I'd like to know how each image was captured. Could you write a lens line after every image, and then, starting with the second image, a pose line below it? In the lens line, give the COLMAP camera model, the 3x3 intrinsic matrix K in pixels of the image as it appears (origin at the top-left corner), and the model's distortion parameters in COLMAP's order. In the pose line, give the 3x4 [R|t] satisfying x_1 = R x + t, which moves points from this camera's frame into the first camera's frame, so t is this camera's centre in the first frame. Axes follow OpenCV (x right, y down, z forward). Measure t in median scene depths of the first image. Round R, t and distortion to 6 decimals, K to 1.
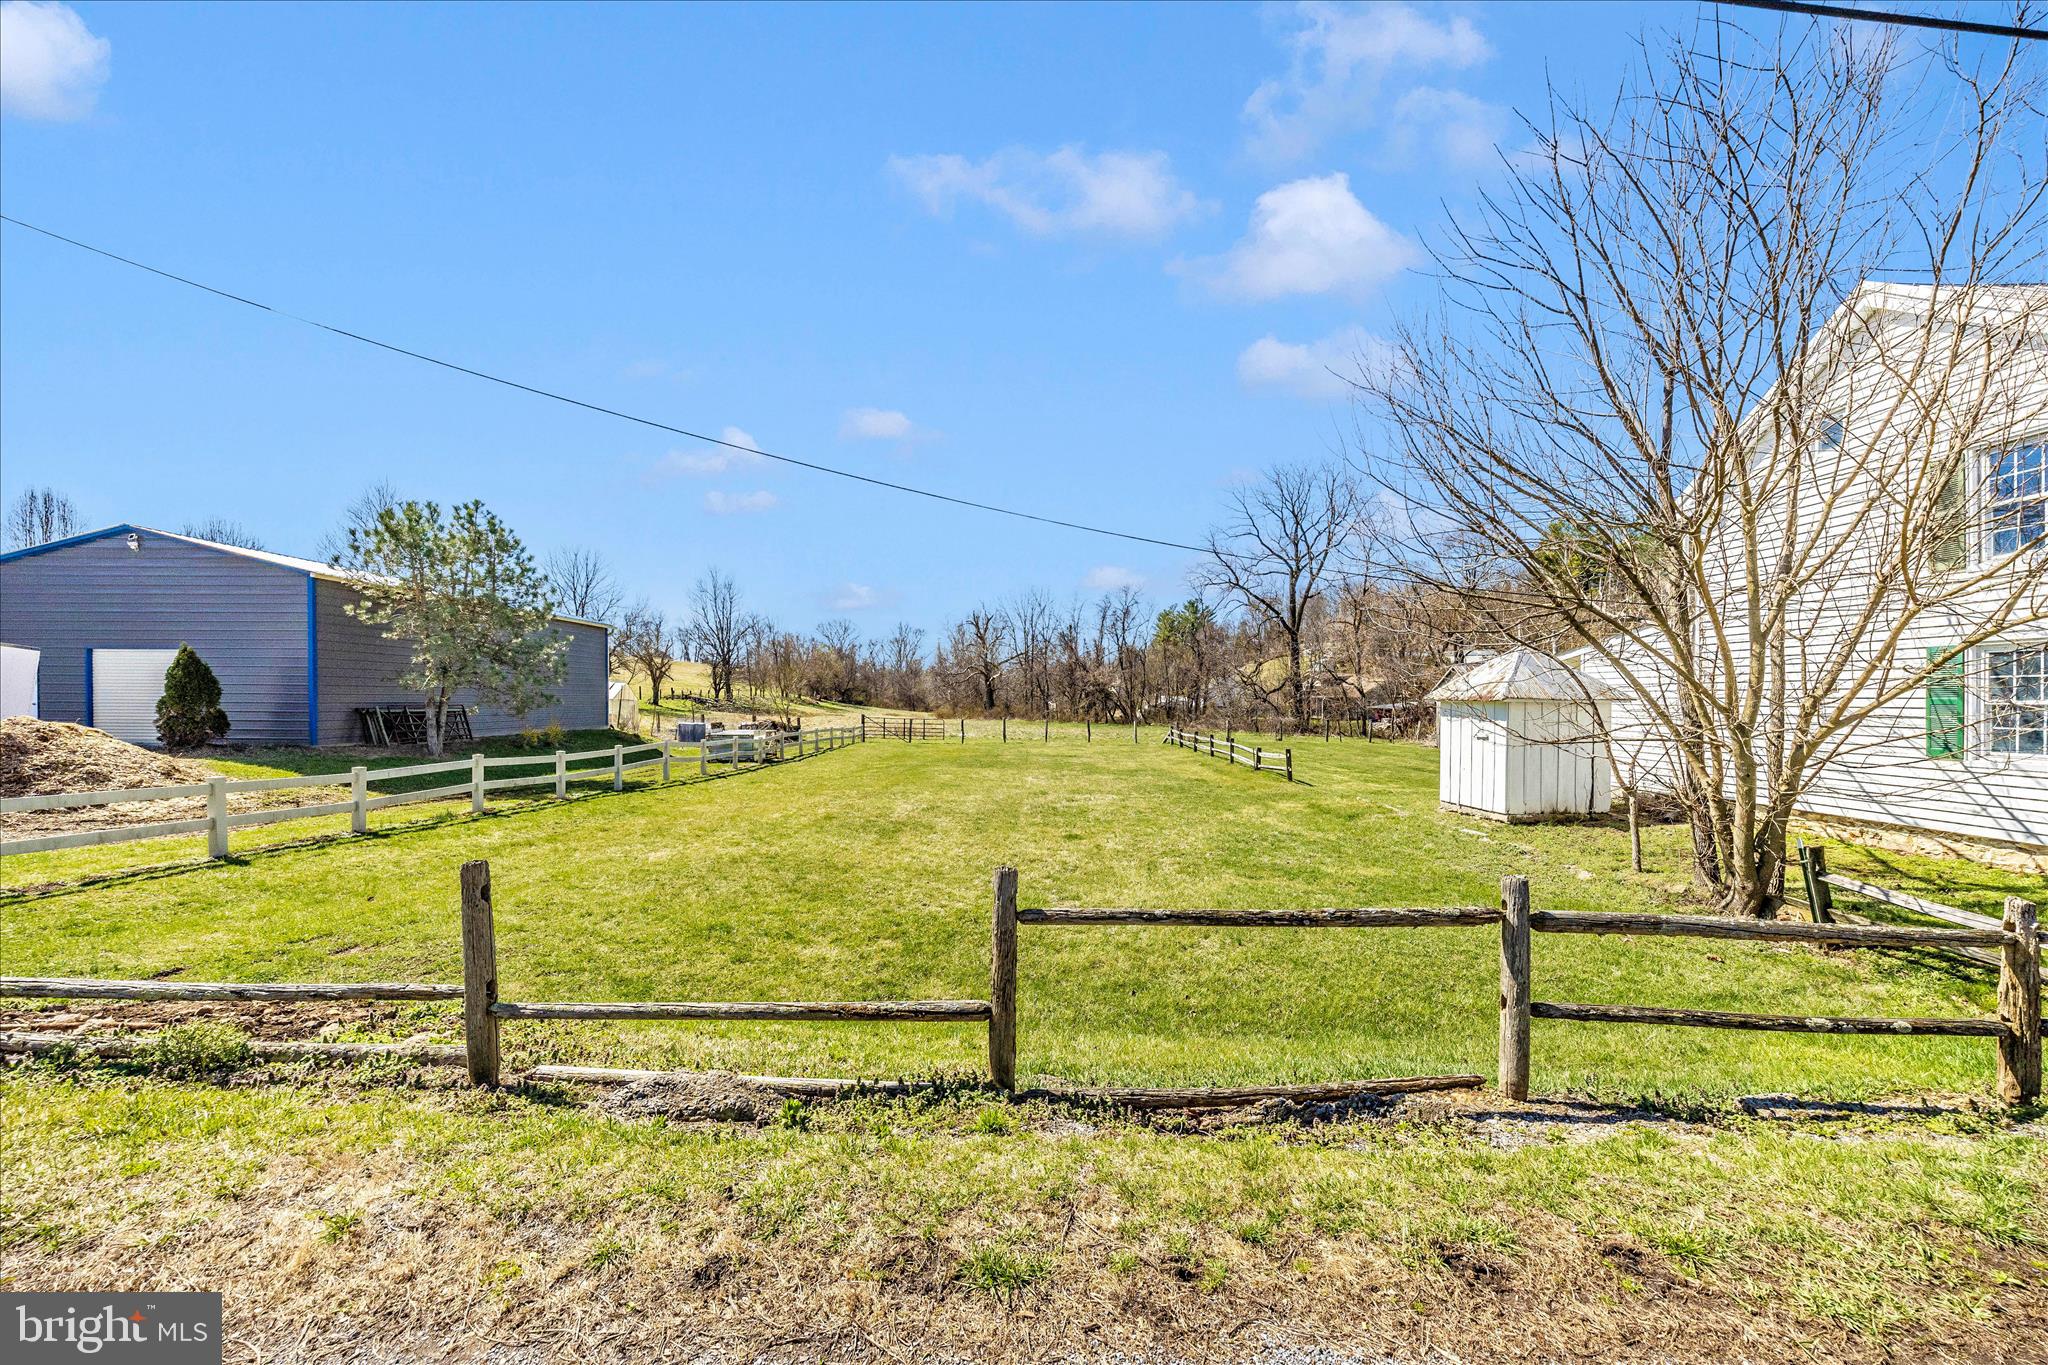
lens RADIAL K [[715.9, 0, 1021.6], [0, 715.9, 703.9], [0, 0, 1]] dist [-0.001420, -0.000110]
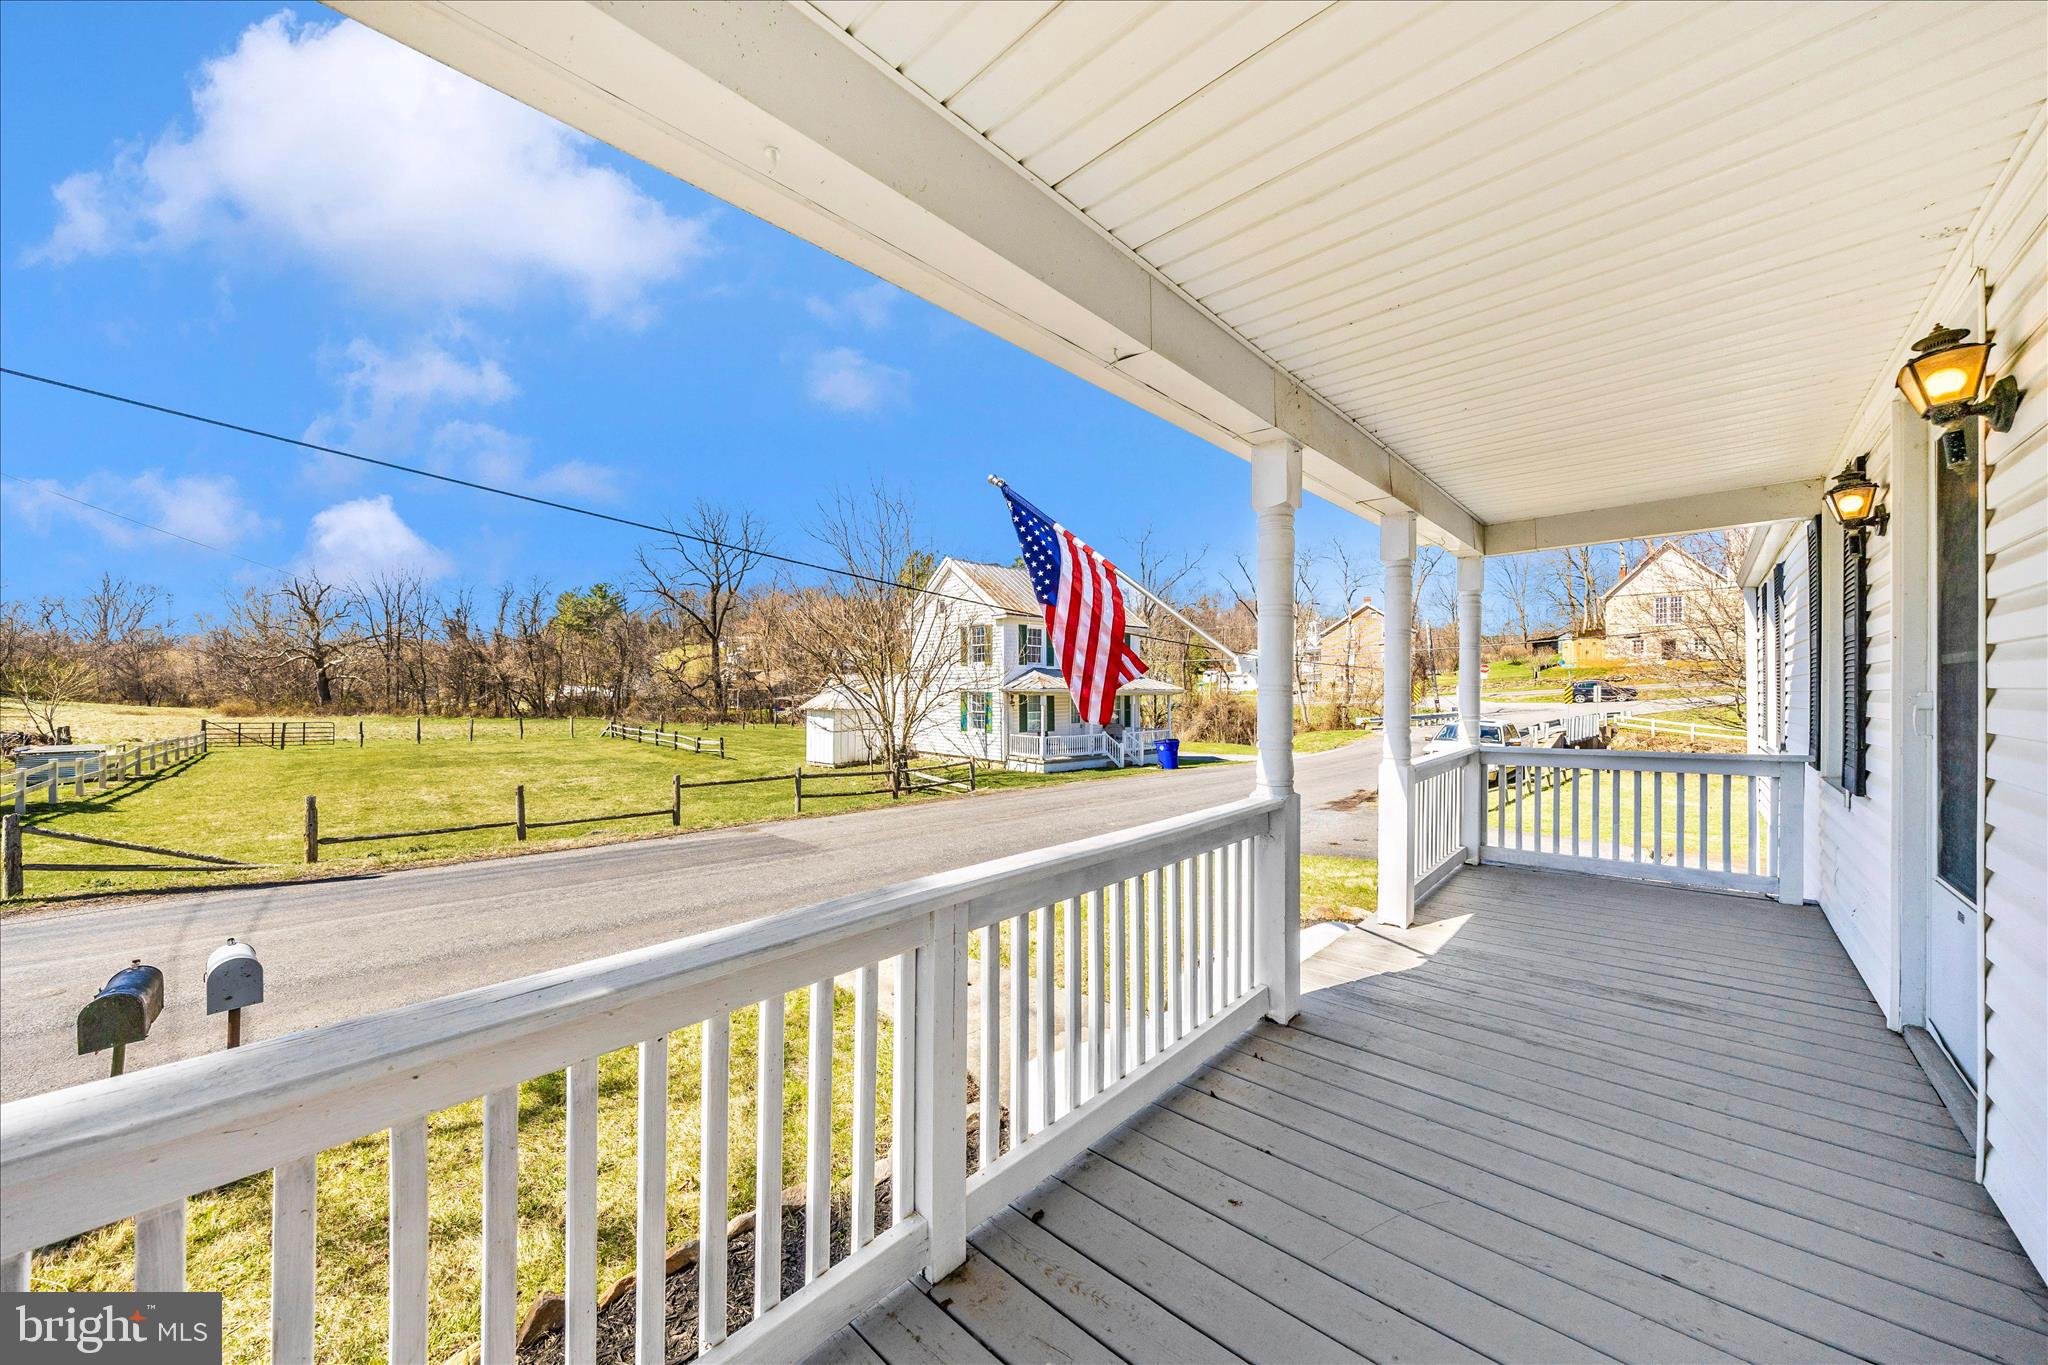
lens RADIAL K [[715.9, 0, 1023.8], [0, 715.9, 686.7], [0, 0, 1]] dist [-0.001420, -0.000110]
pose [[0.708553, 0.000174, 0.705658, -0.096681], [0.000851, 0.999999, -0.001102, -0.016438], [-0.705658, 0.001381, 0.708552, -0.208702]]
